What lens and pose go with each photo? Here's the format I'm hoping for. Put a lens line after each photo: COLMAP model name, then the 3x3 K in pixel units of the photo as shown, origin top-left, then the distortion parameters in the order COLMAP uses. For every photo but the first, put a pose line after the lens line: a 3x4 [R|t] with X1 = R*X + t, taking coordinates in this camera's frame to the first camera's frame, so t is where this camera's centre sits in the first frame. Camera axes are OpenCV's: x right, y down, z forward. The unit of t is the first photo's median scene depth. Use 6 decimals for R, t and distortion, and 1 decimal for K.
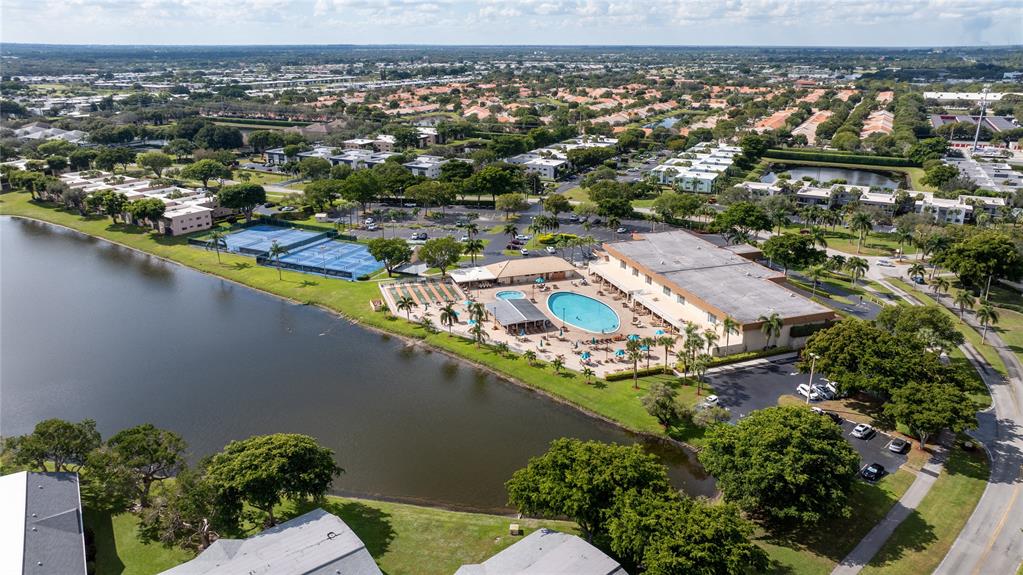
lens RADIAL K [[708.6, 0, 511.5], [0, 708.6, 287.5], [0, 0, 1]] dist [-0.001406, -0.000466]
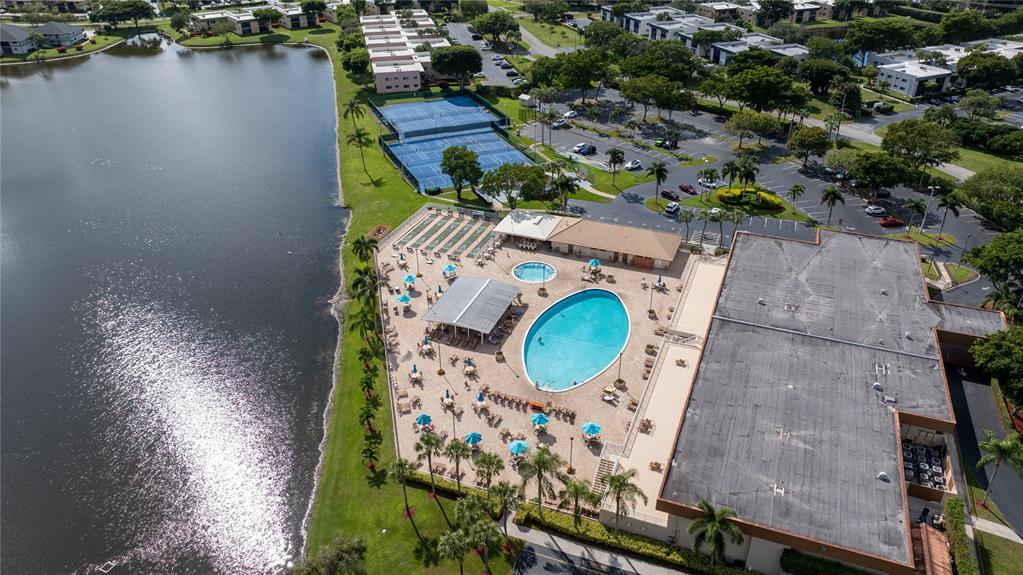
lens RADIAL K [[708.6, 0, 511.5], [0, 708.6, 287.5], [0, 0, 1]] dist [-0.001406, -0.000466]
pose [[0.770126, 0.323295, -0.549897, 0.309248], [-0.209197, 0.942381, 0.261066, -0.127278], [0.602613, -0.086017, 0.793384, 0.366474]]
